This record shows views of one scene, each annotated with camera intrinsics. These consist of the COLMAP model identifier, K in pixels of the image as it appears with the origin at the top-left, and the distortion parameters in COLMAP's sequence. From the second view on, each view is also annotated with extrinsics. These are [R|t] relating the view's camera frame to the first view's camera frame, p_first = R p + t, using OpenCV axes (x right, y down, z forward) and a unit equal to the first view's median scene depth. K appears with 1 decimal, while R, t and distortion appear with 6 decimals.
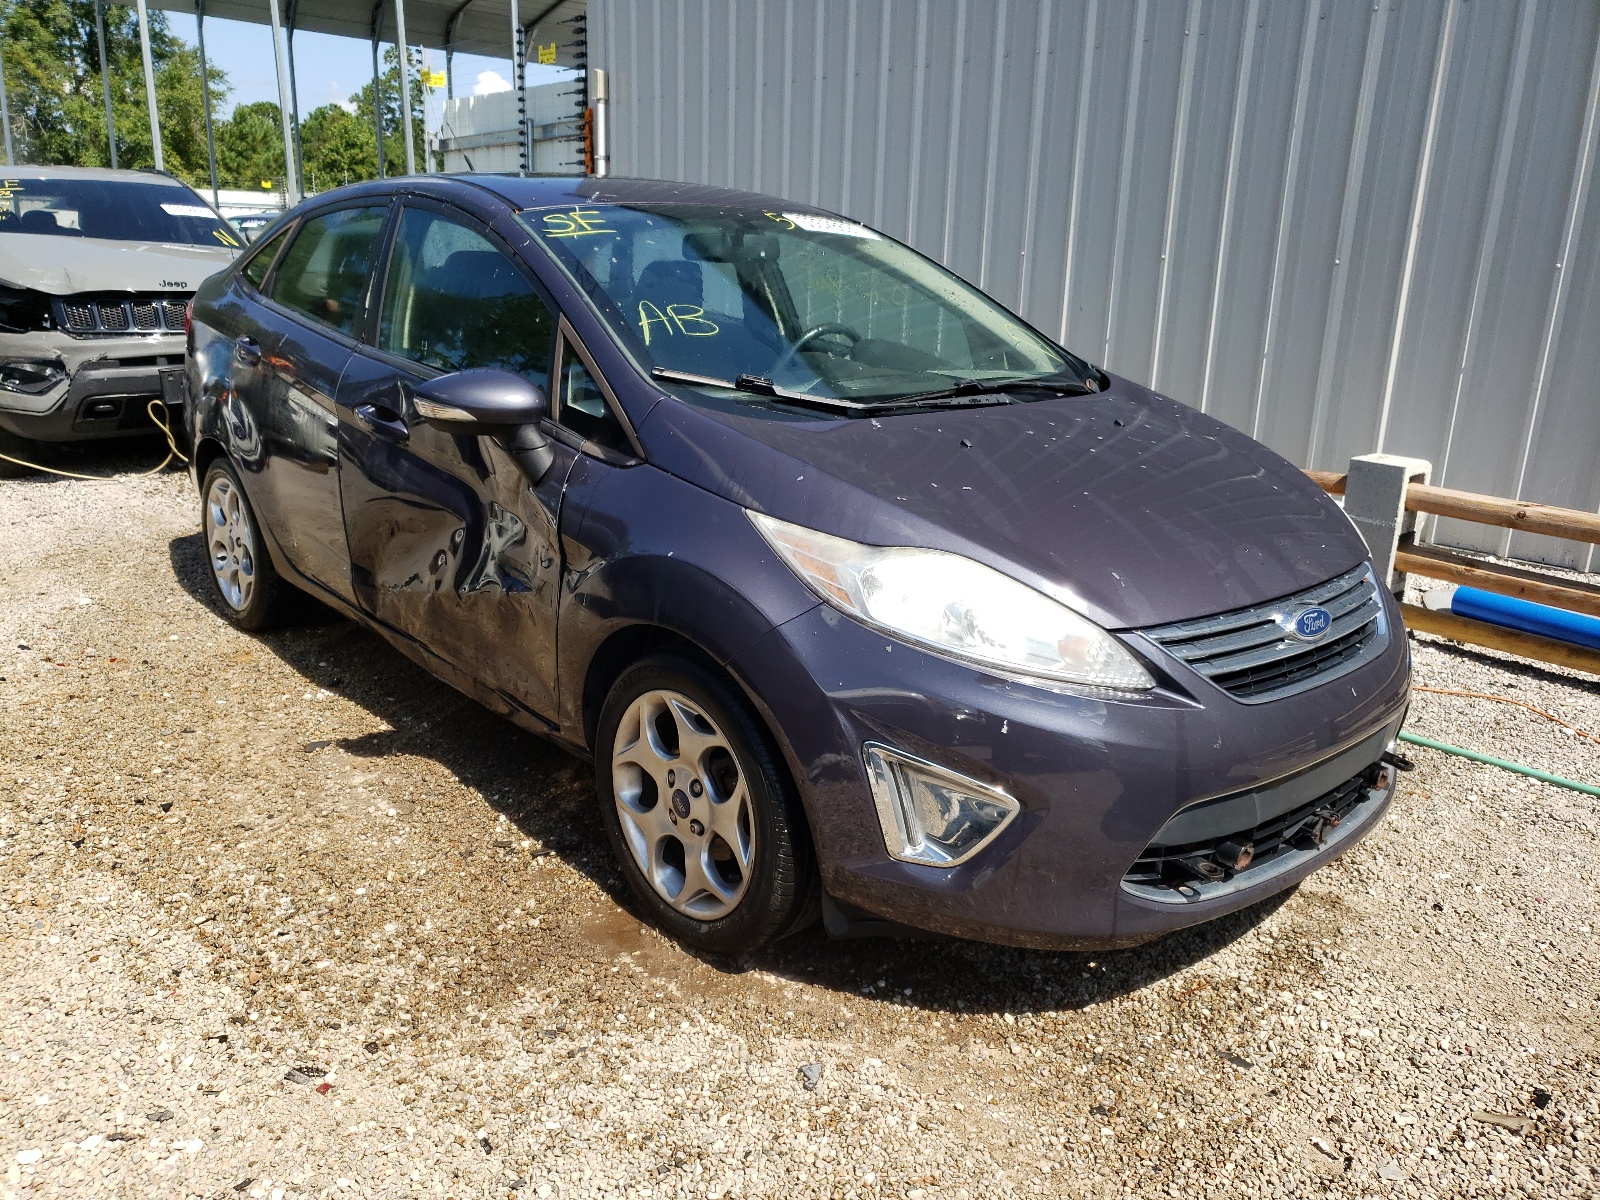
lens RADIAL K [[1236.8, 0, 802.1], [0, 1236.8, 635.0], [0, 0, 1]] dist [-0.006932, 0.038972]
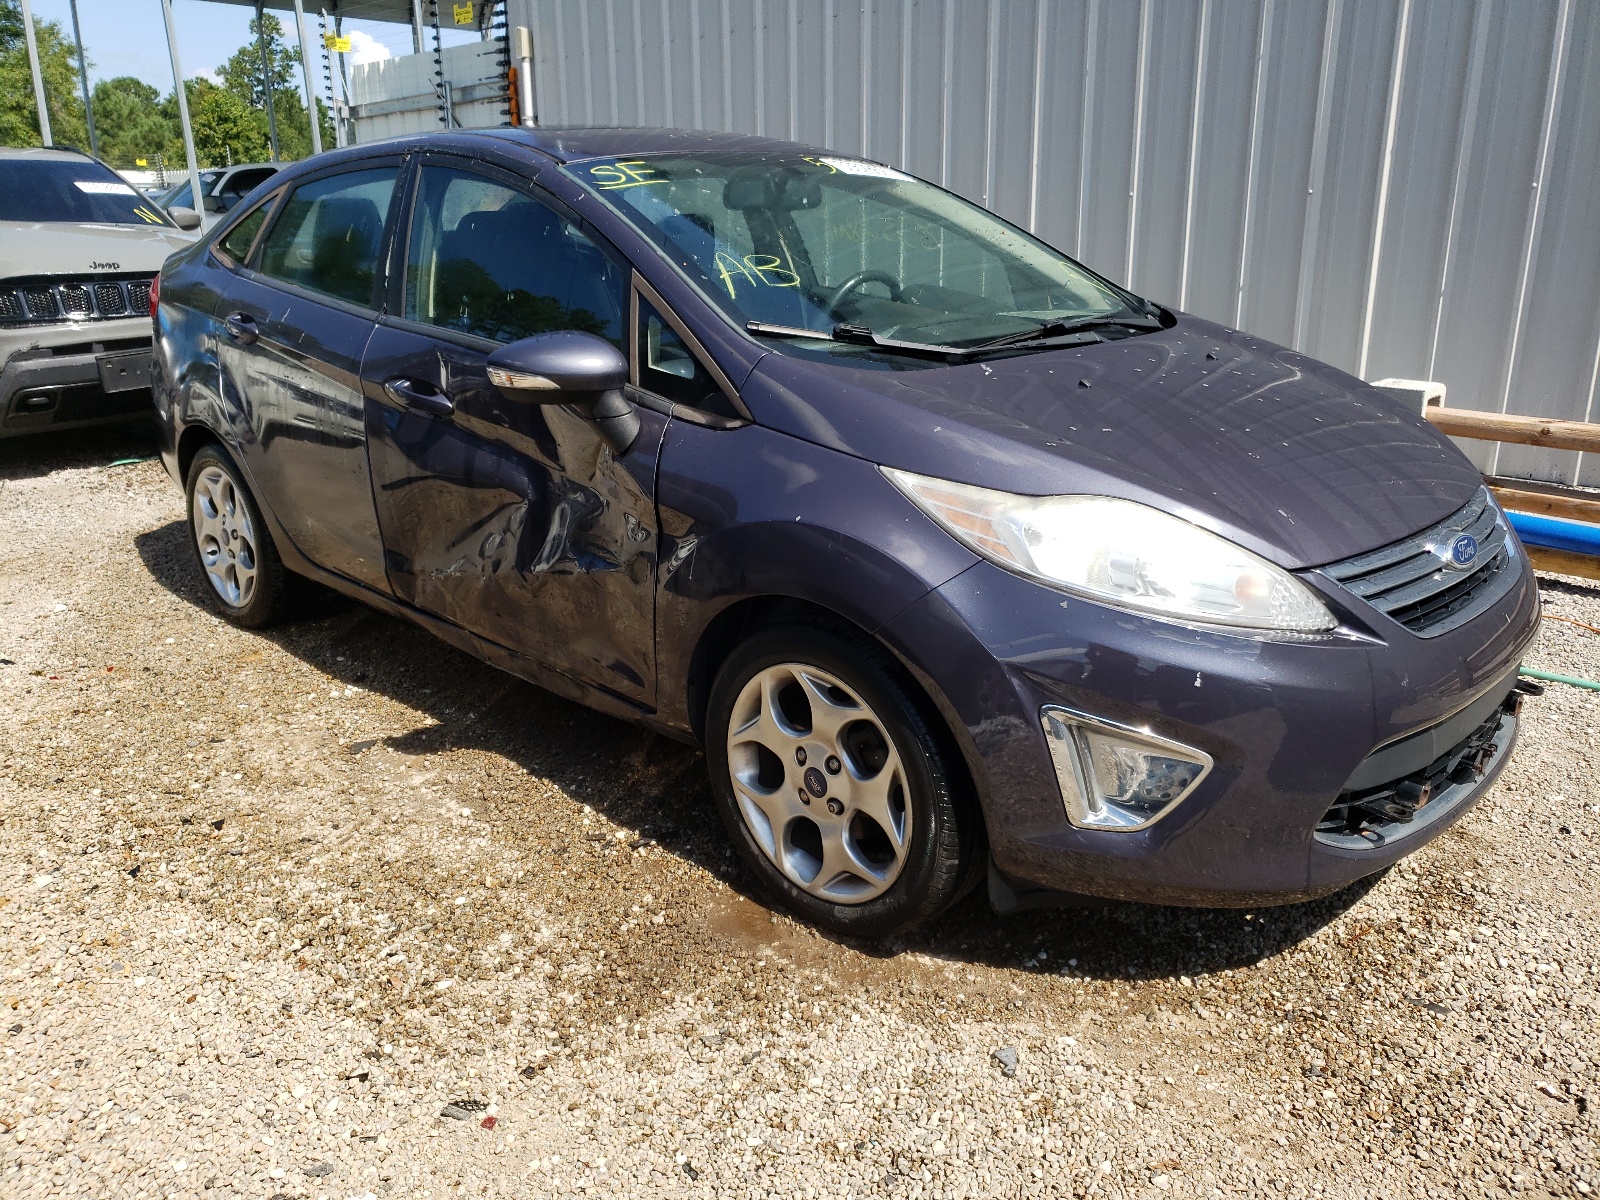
lens RADIAL K [[1235.7, 0, 800.0], [0, 1235.7, 600.0], [0, 0, 1]] dist [-0.009929, 0.045784]
pose [[0.995628, -0.063171, 0.068811, -0.158534], [0.062767, 0.997996, 0.008014, -0.010140], [-0.069179, -0.003660, 0.997598, 0.059543]]
